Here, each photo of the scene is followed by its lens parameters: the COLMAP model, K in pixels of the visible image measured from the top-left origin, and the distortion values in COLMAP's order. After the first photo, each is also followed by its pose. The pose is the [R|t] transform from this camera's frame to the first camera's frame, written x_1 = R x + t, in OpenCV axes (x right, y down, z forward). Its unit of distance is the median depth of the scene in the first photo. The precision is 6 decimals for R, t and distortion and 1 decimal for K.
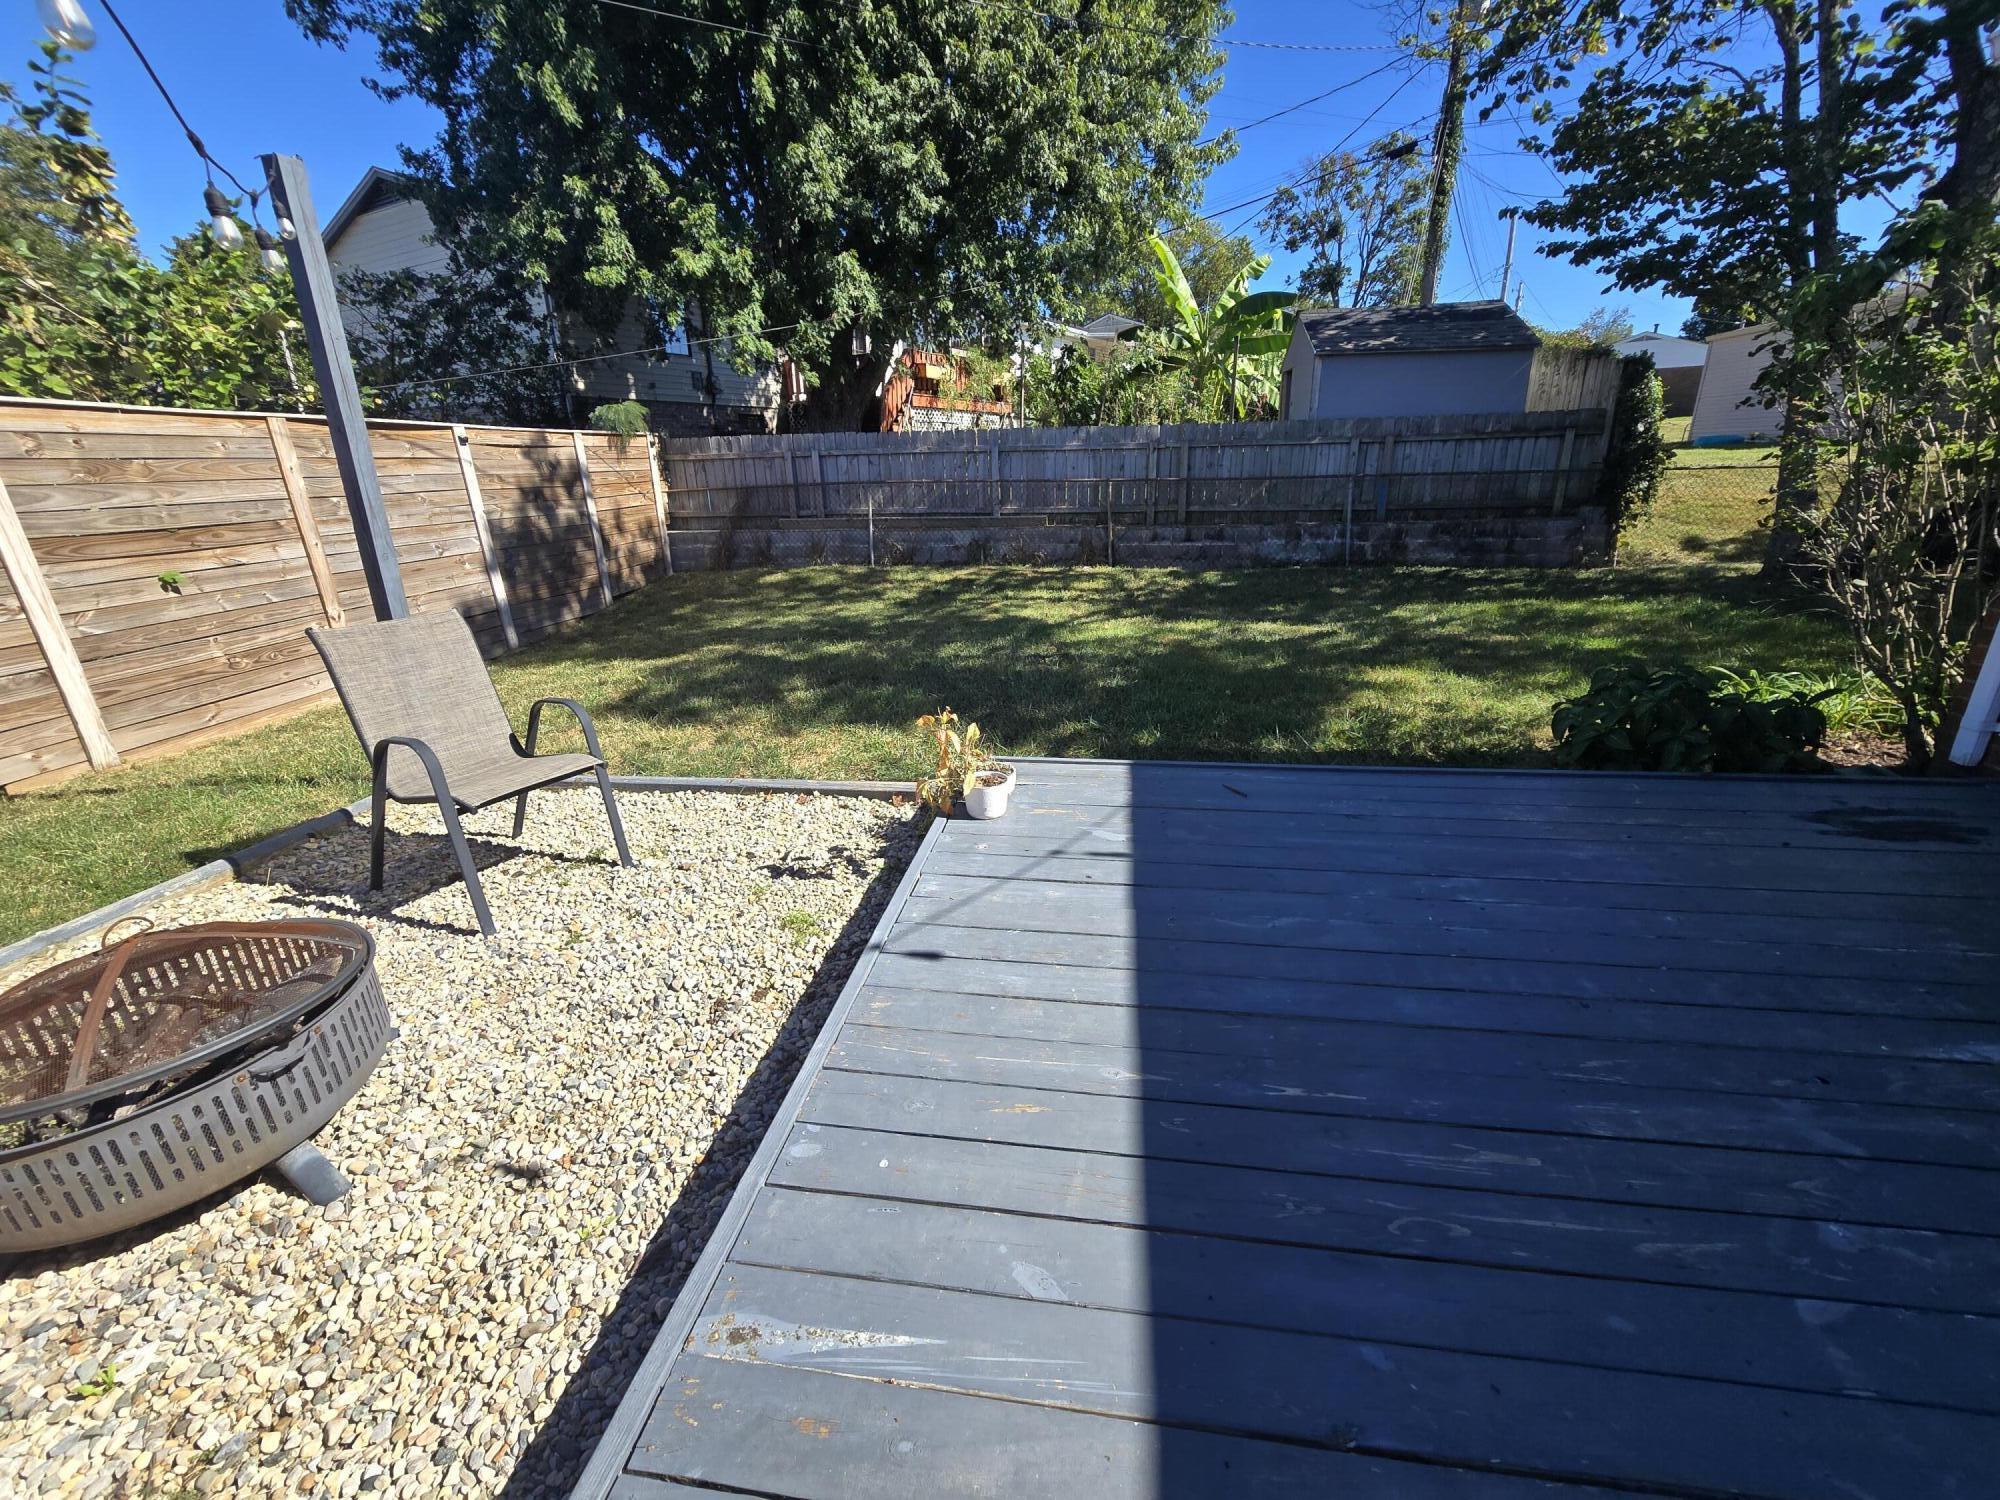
lens RADIAL K [[778.5, 0, 998.4], [0, 778.5, 787.8], [0, 0, 1]] dist [-0.001603, -0.000067]
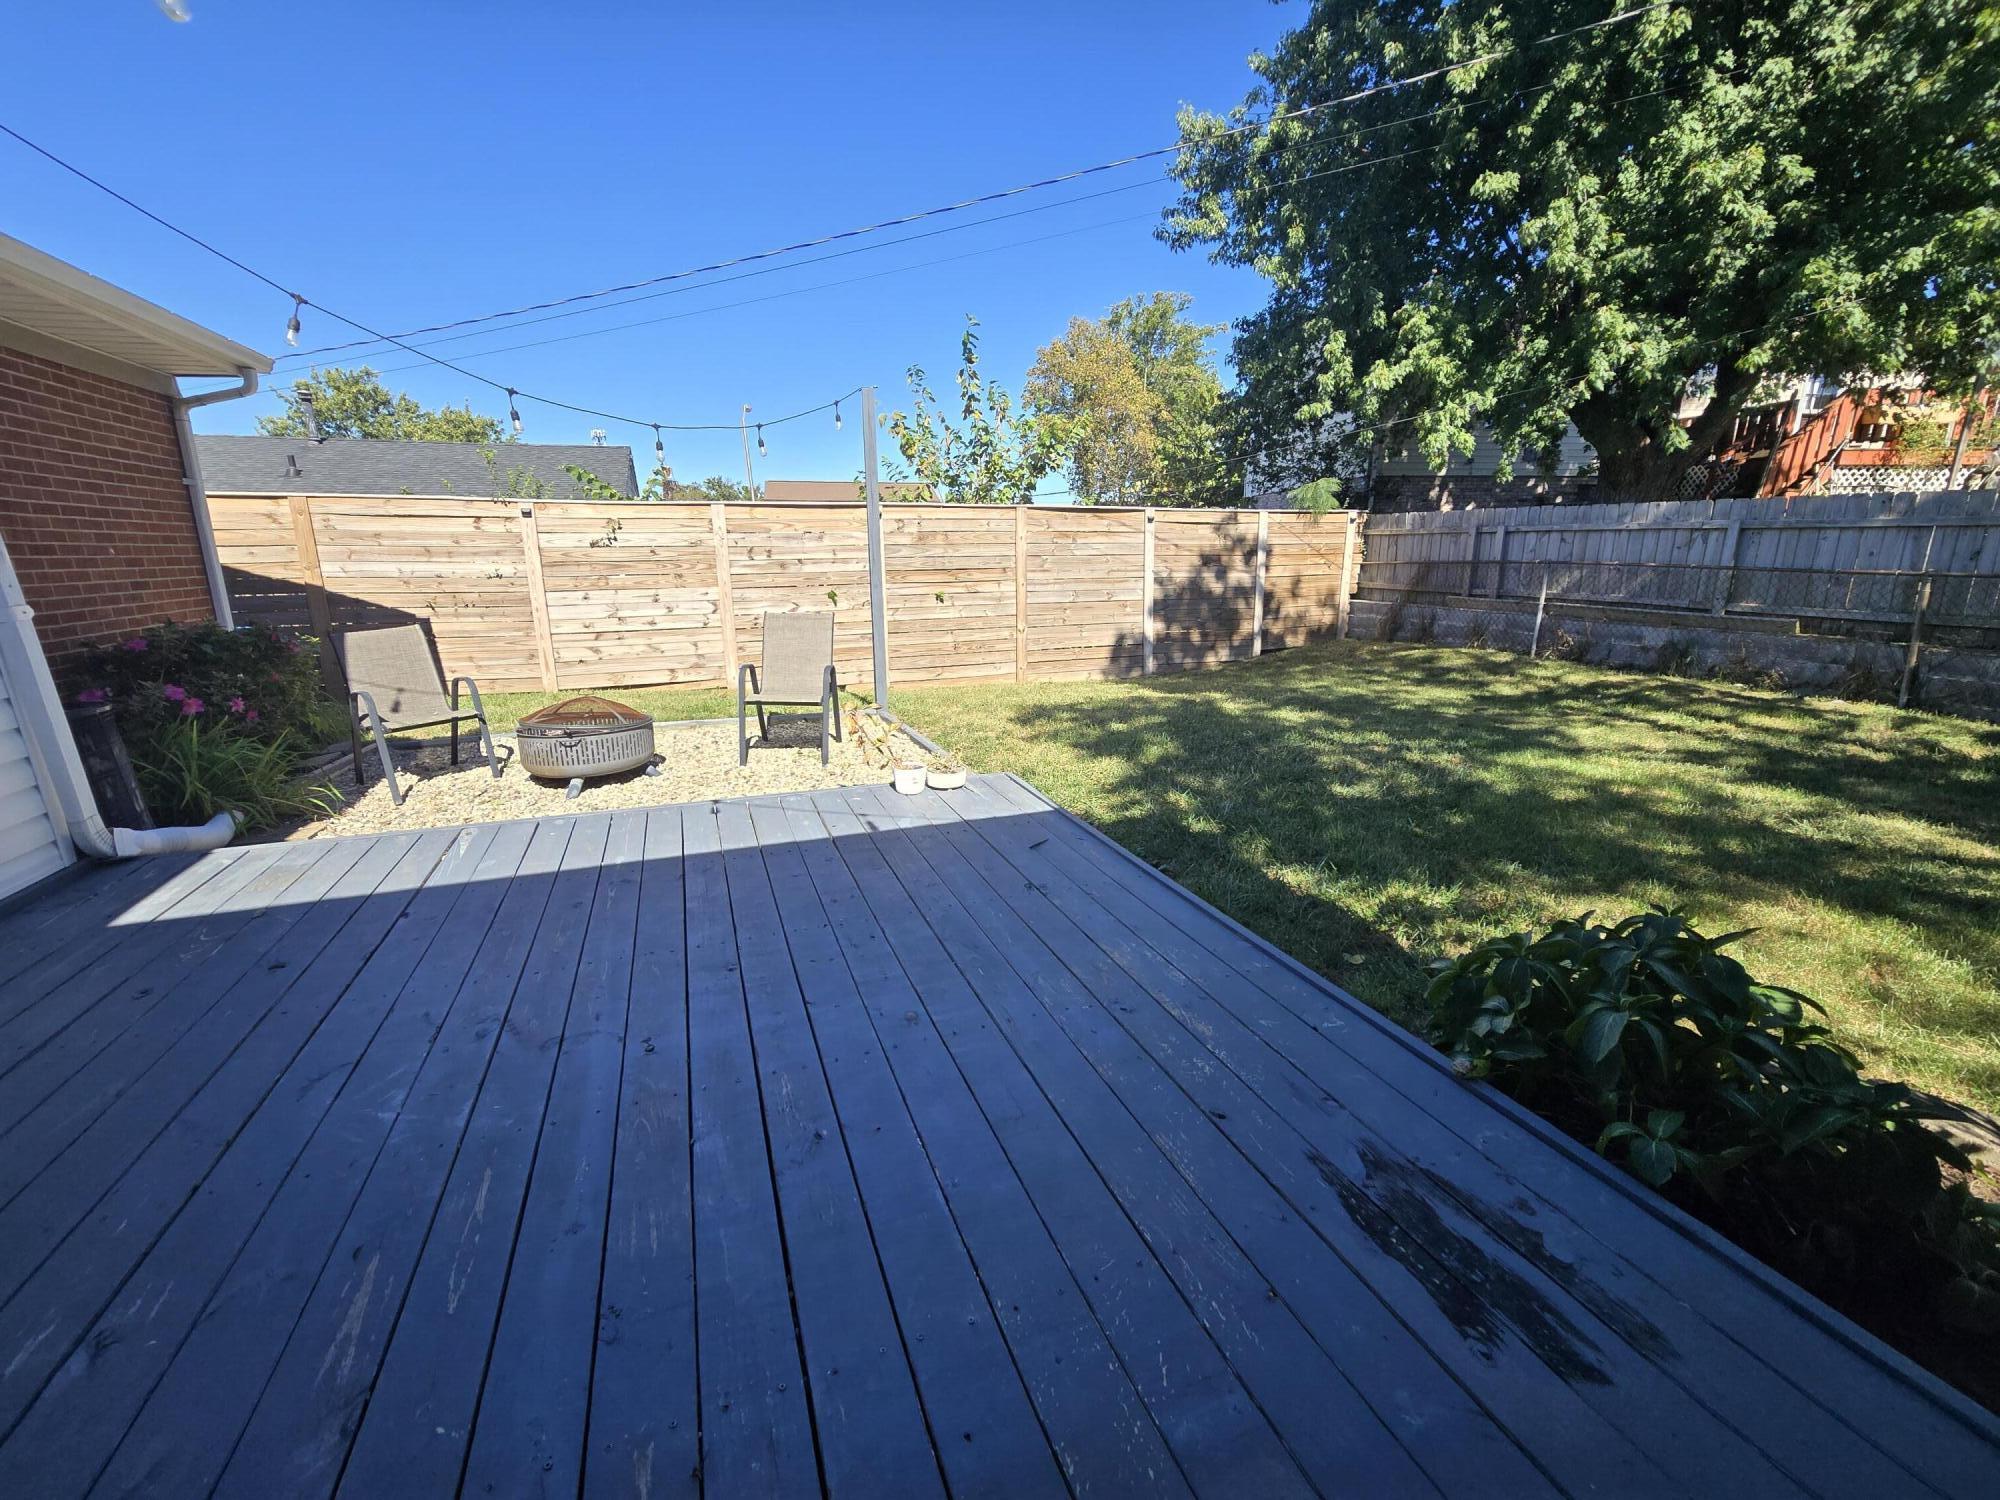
lens RADIAL K [[821.6, 0, 999.1], [0, 821.6, 741.7], [0, 0, 1]] dist [-0.003192, -0.000187]
pose [[0.496057, 0.221409, -0.839586, 0.417905], [-0.343137, 0.938222, 0.044682, -0.055592], [0.797611, 0.265928, 0.541386, 0.115536]]
